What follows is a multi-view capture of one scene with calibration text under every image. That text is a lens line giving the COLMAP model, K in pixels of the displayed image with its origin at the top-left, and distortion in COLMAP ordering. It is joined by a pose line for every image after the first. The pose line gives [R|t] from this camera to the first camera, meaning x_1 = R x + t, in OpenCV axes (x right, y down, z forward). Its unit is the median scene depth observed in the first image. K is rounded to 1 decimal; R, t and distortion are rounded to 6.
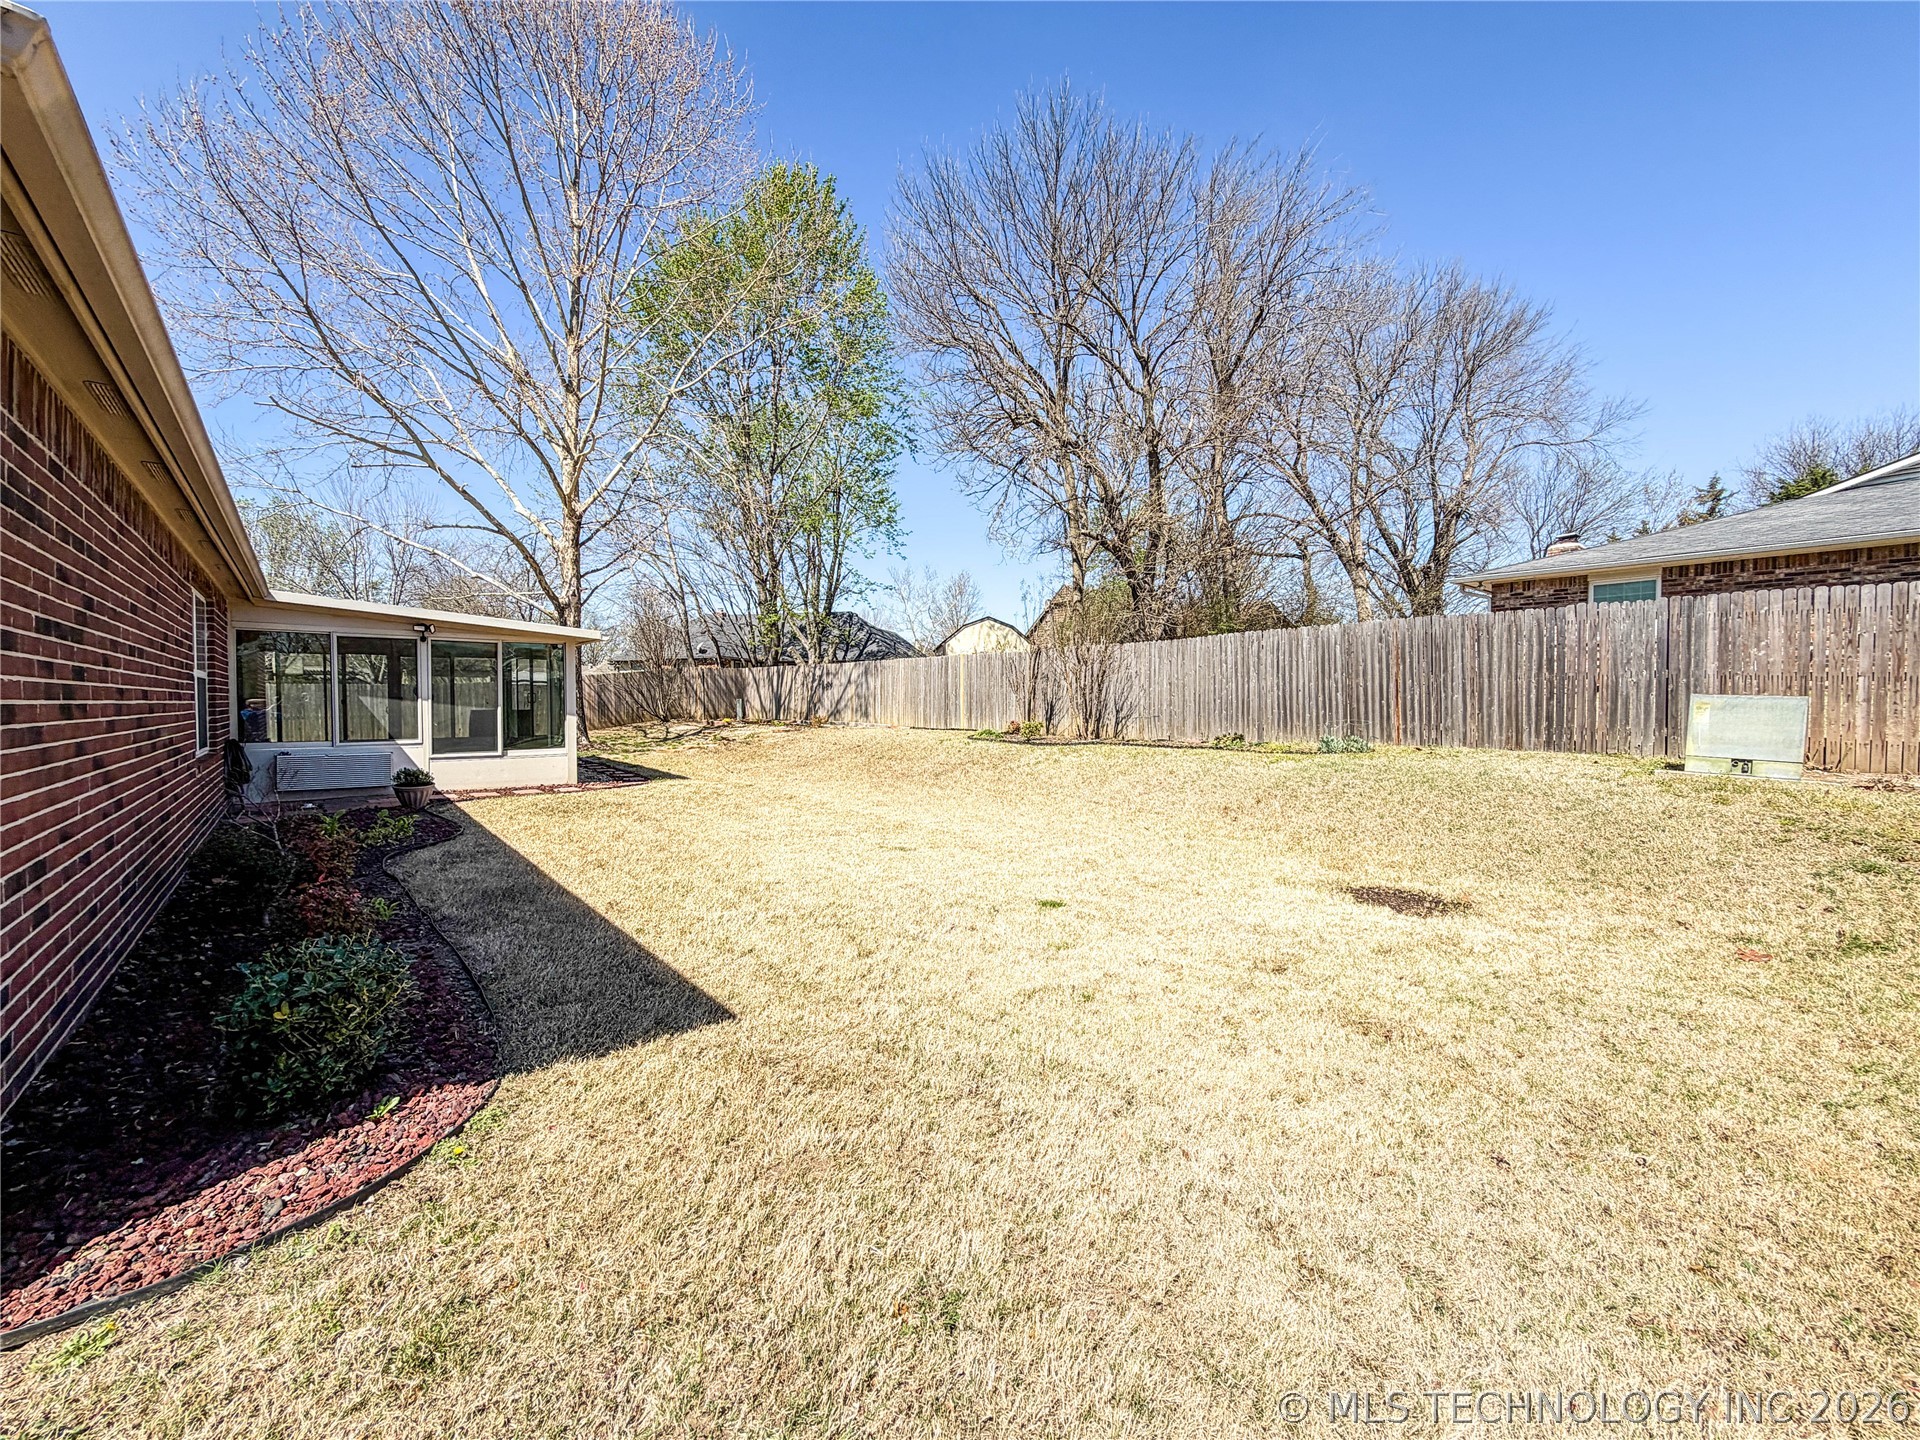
lens RADIAL K [[762.8, 0, 969.8], [0, 762.8, 710.2], [0, 0, 1]] dist [0.001706, -0.000851]
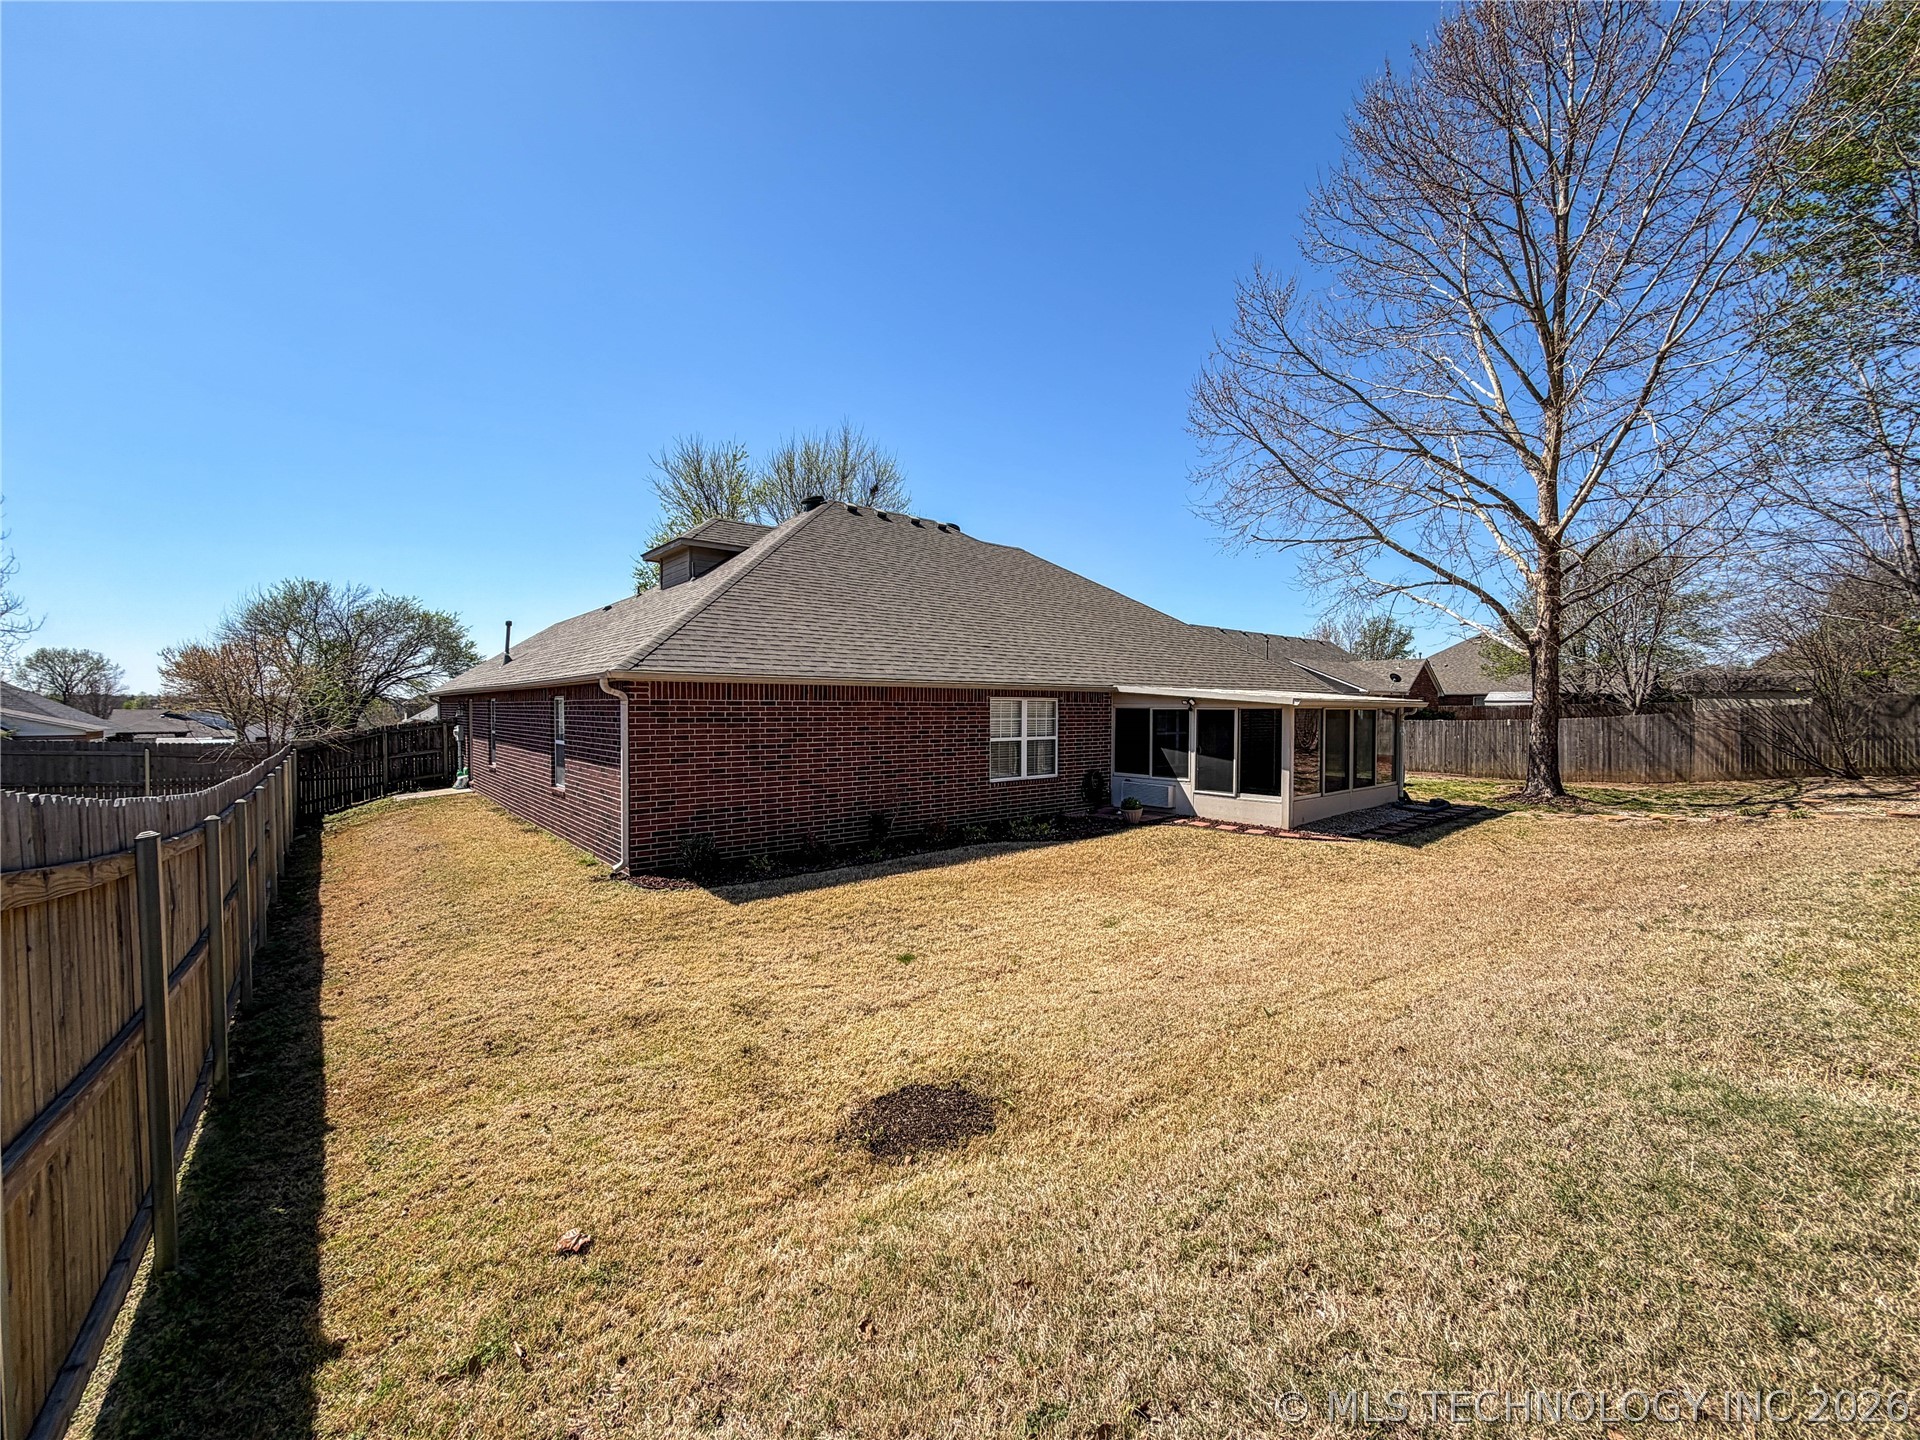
lens RADIAL K [[762.8, 0, 954.5], [0, 762.8, 724.1], [0, 0, 1]] dist [0.001706, -0.000851]
pose [[-0.024618, 0.024040, -0.999408, 0.679047], [-0.012255, 0.999628, 0.024347, -0.087656], [0.999622, 0.012847, -0.024315, 0.534423]]
